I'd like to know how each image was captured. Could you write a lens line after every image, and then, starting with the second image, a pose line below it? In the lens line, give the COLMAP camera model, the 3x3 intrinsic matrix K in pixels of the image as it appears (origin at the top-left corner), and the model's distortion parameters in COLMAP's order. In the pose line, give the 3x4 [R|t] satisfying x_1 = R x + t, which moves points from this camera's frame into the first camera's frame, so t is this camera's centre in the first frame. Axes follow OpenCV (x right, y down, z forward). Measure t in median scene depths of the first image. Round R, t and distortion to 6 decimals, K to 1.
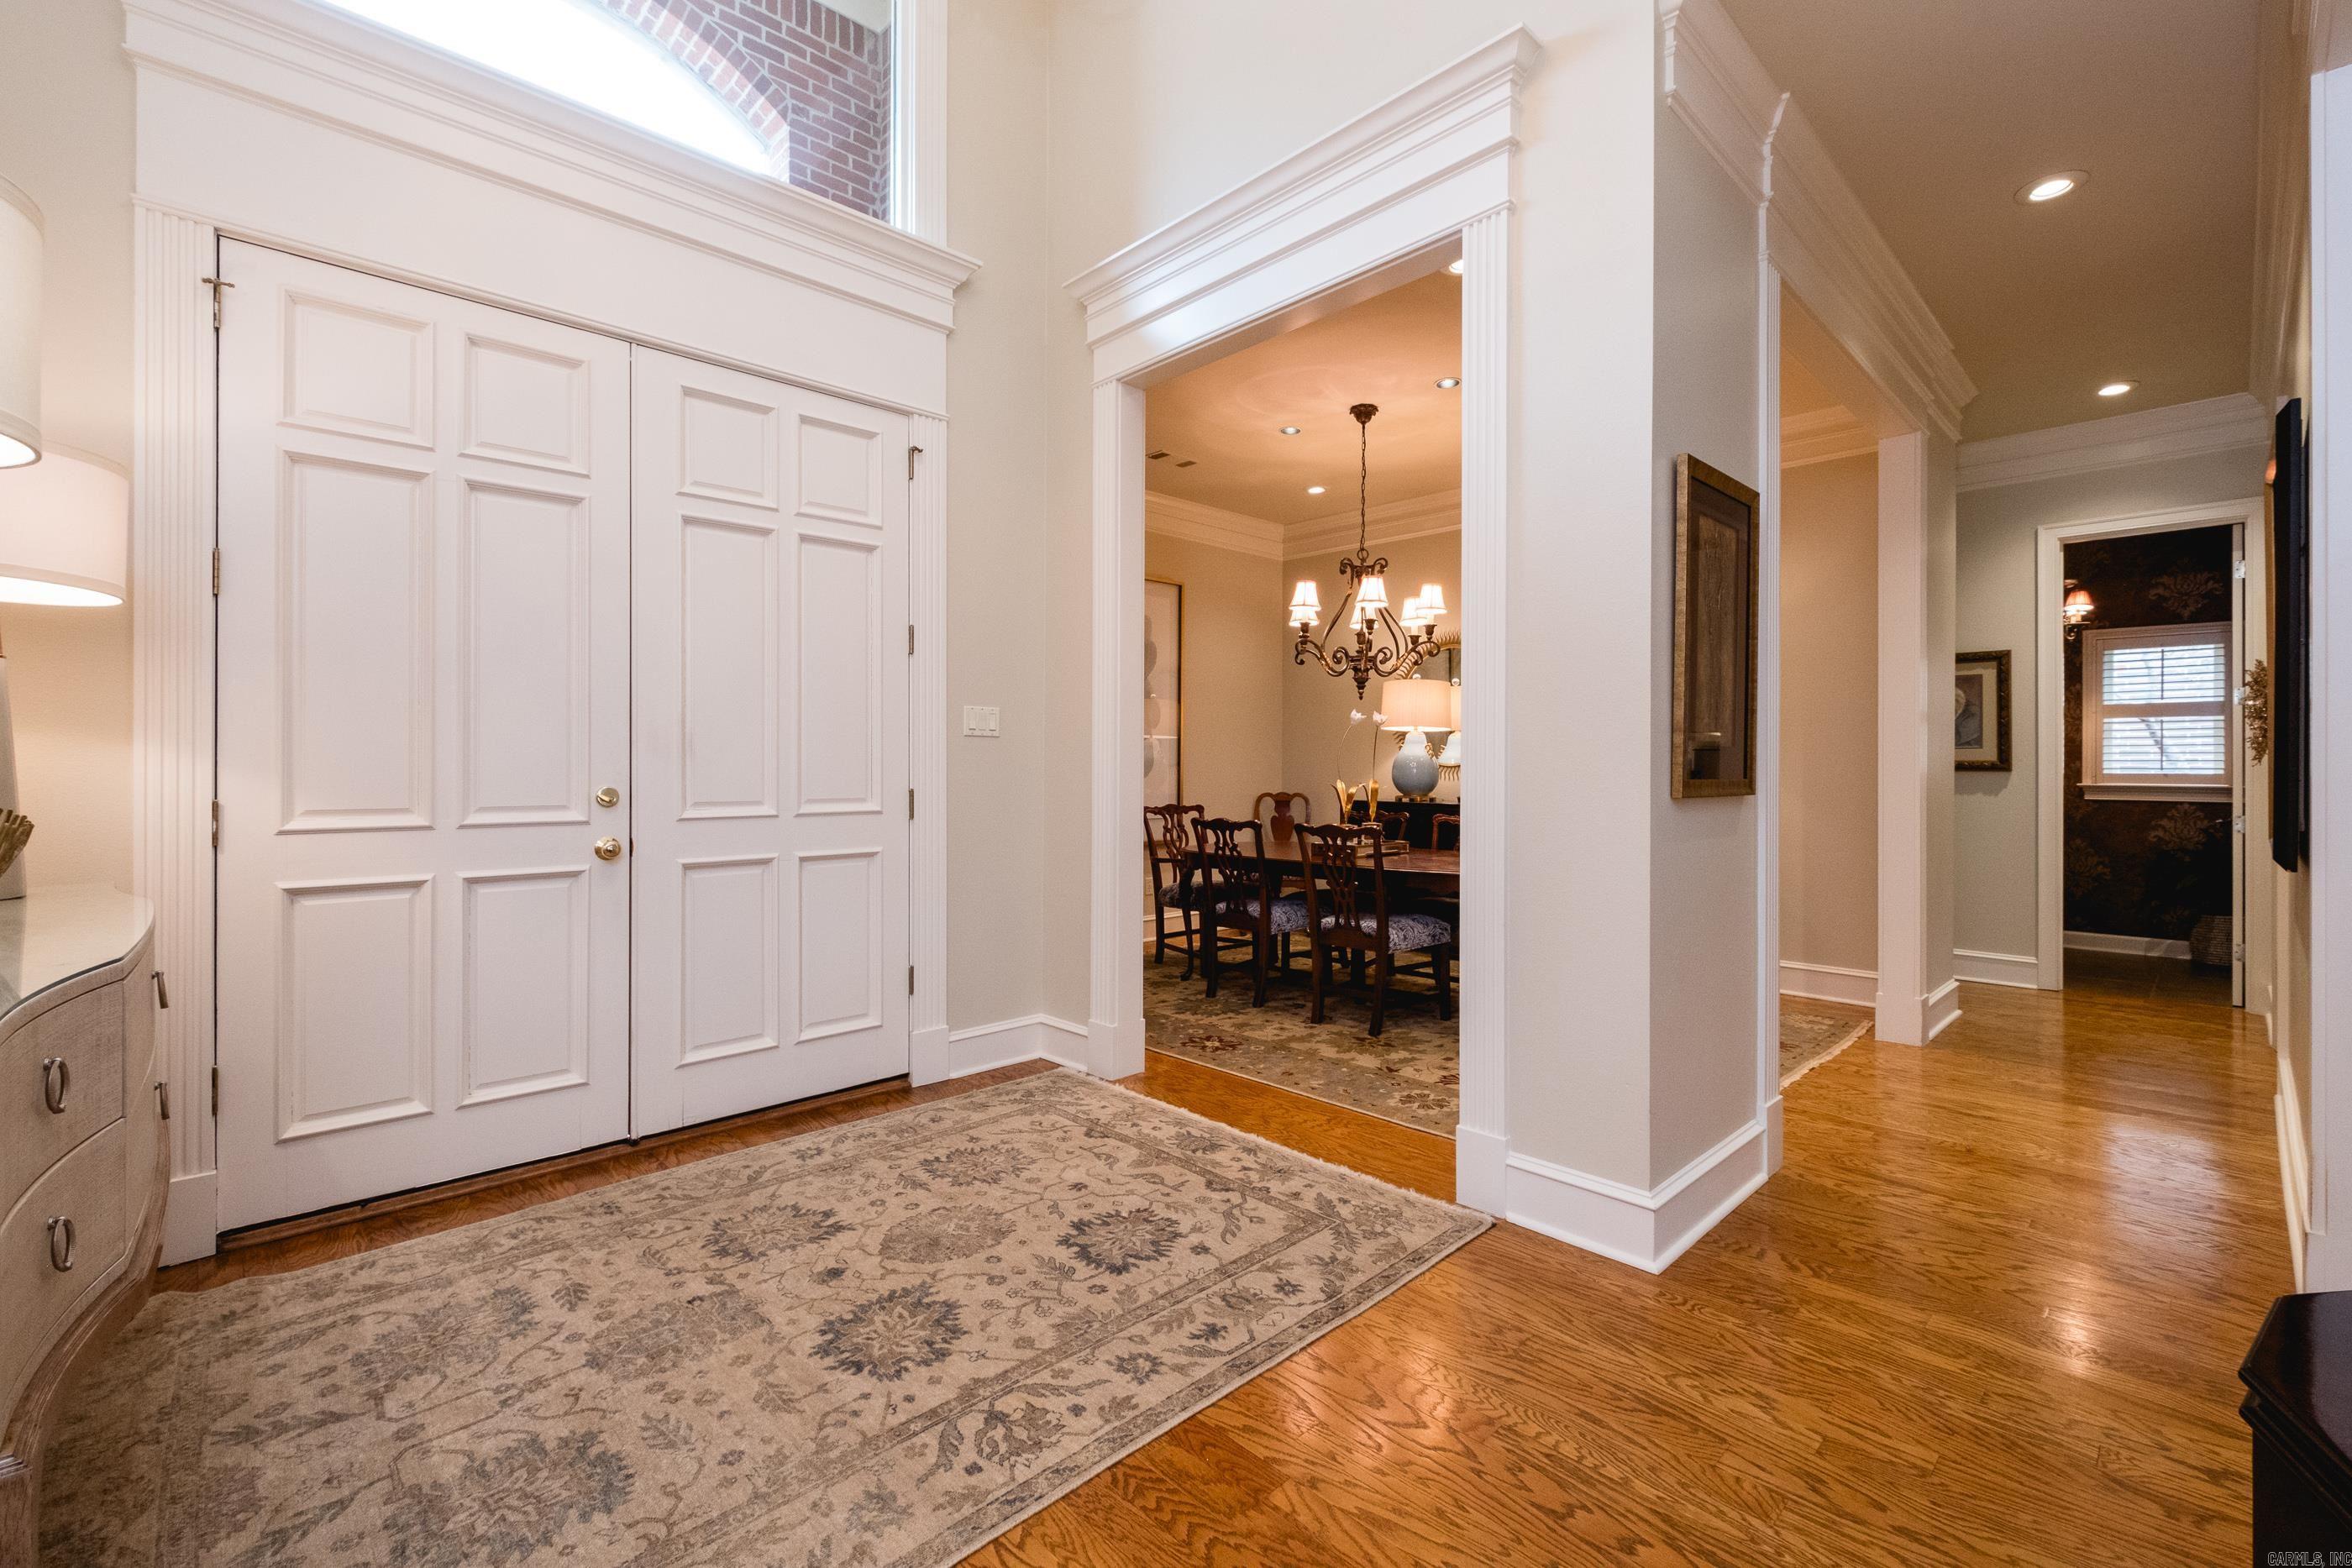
lens RADIAL K [[1022.2, 0, 1178.2], [0, 1022.2, 767.7], [0, 0, 1]] dist [0.011957, -0.006865]
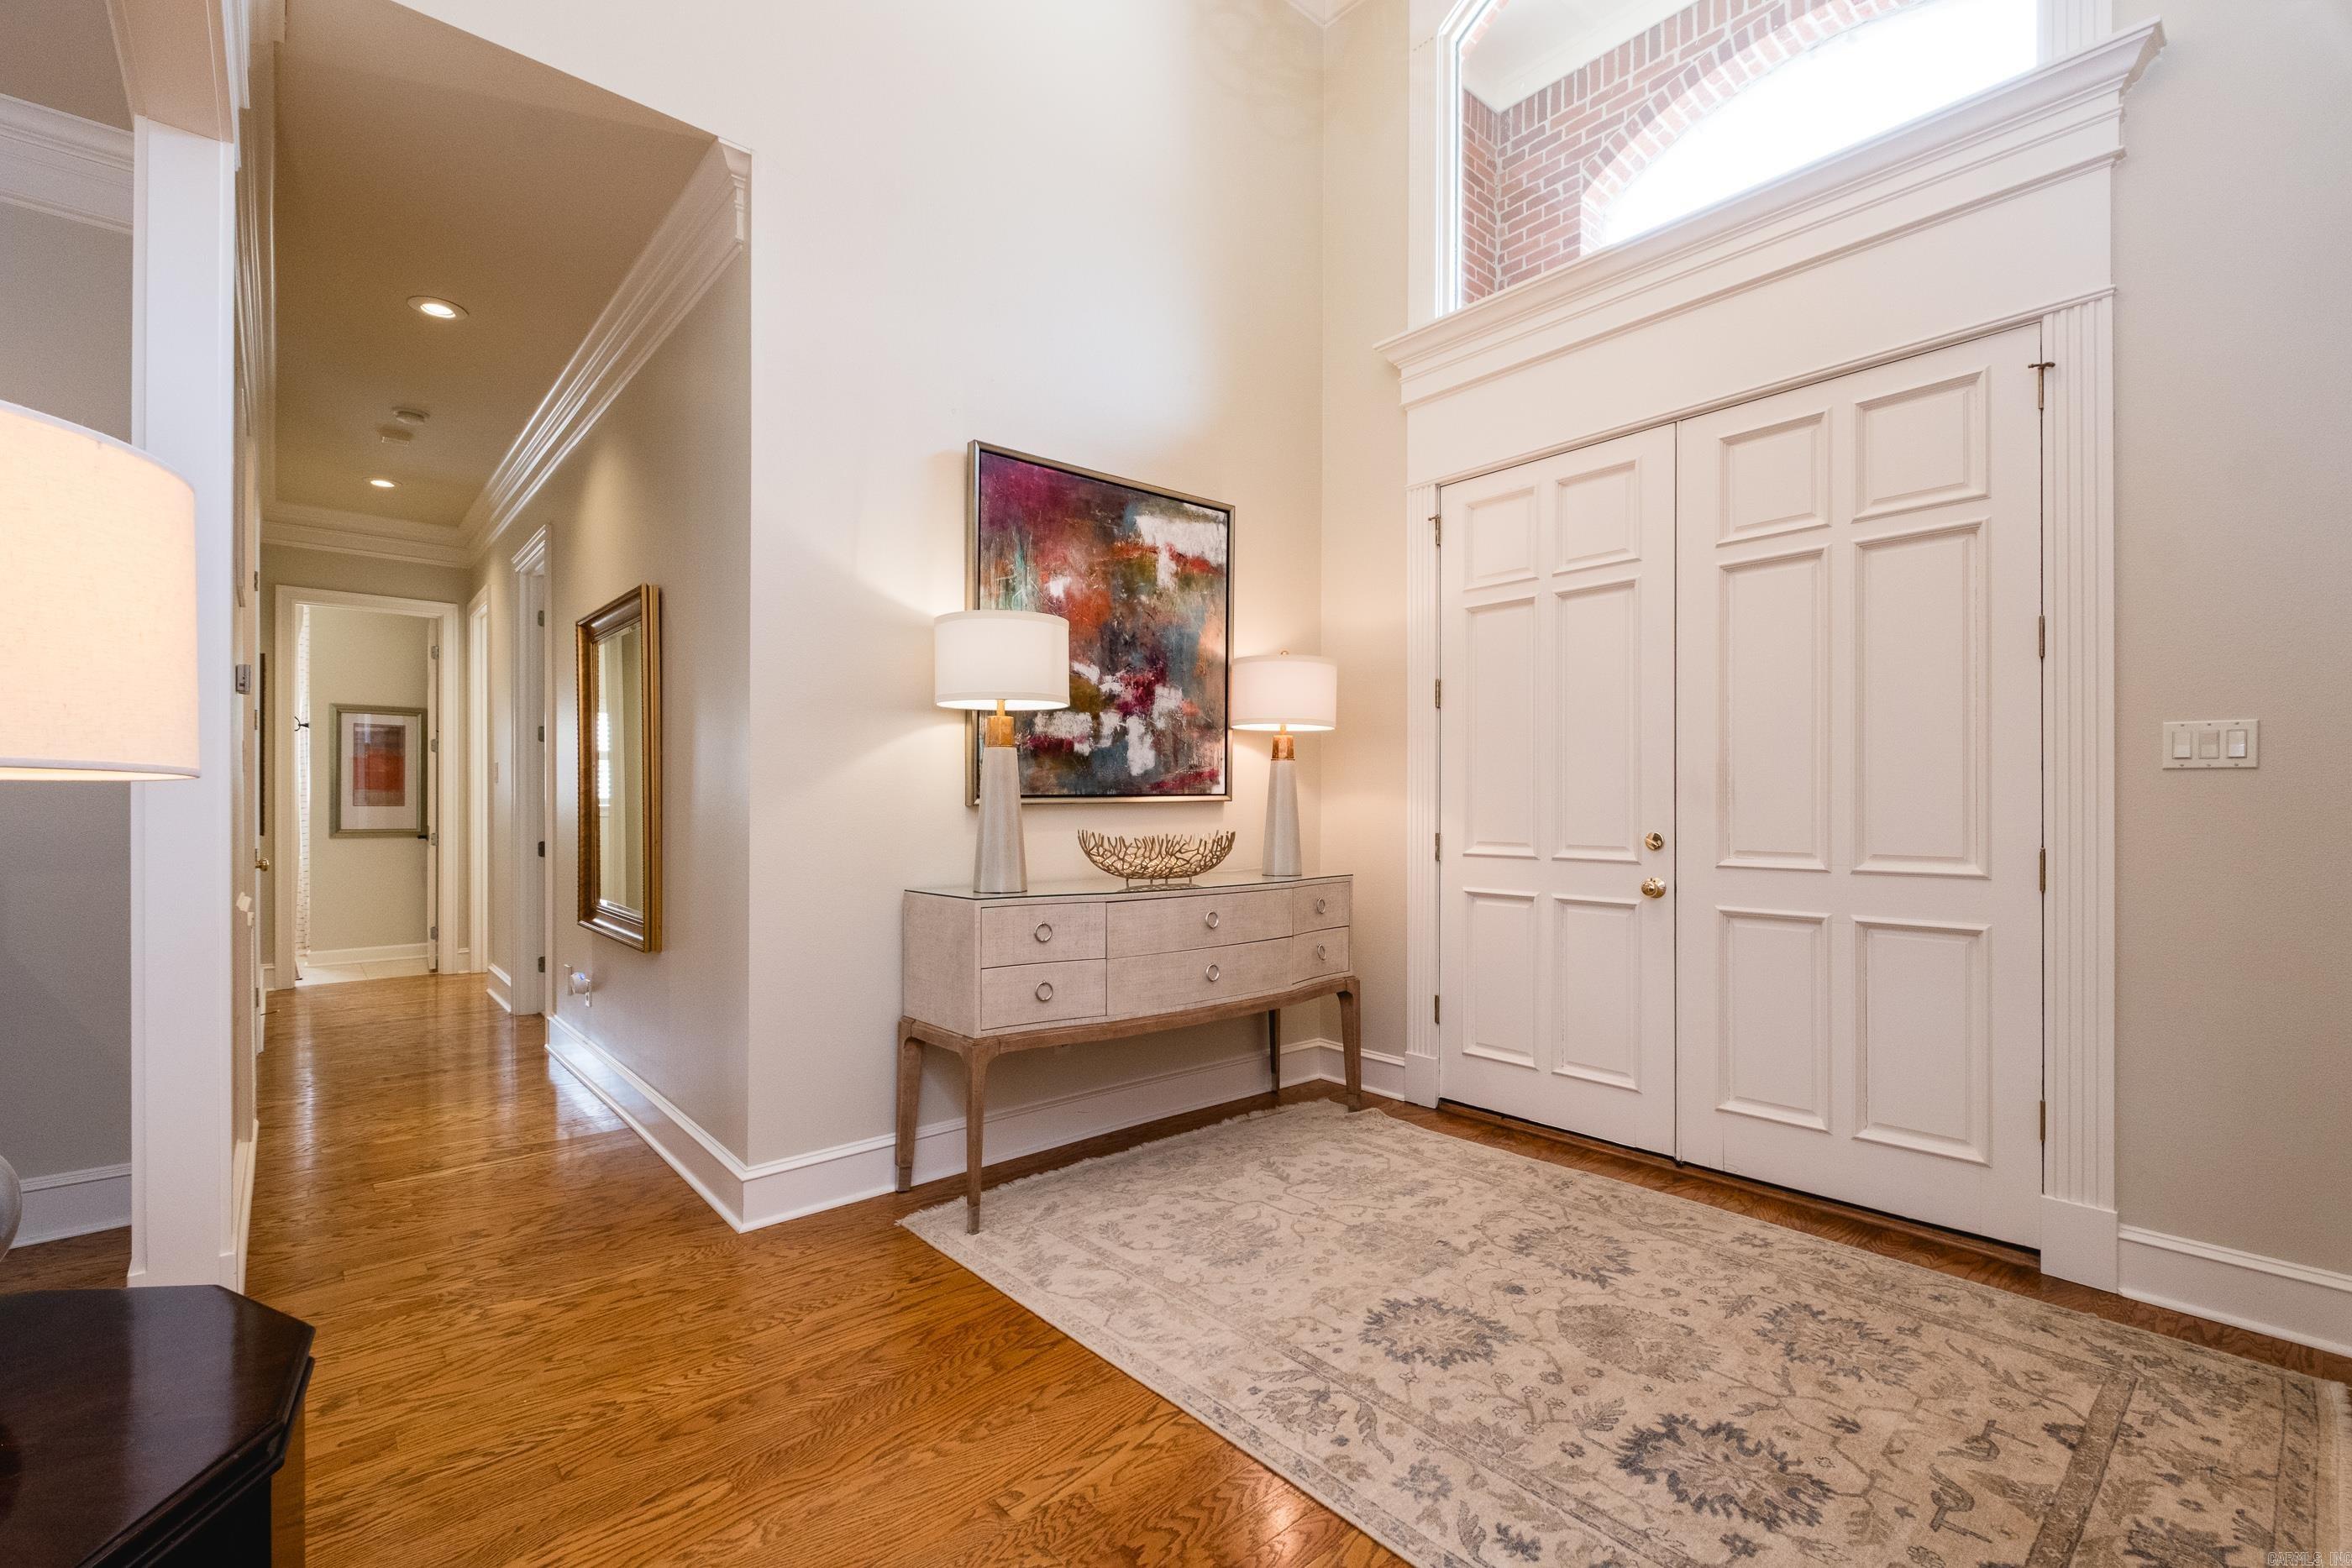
lens RADIAL K [[1005.0, 0, 1173.1], [0, 1005.0, 798.7], [0, 0, 1]] dist [-0.000162, -0.000249]
pose [[-0.046668, -0.006563, -0.998889, 0.649279], [-0.003180, 0.999974, -0.006421, -0.009958], [0.998905, 0.002877, -0.046688, 0.615933]]
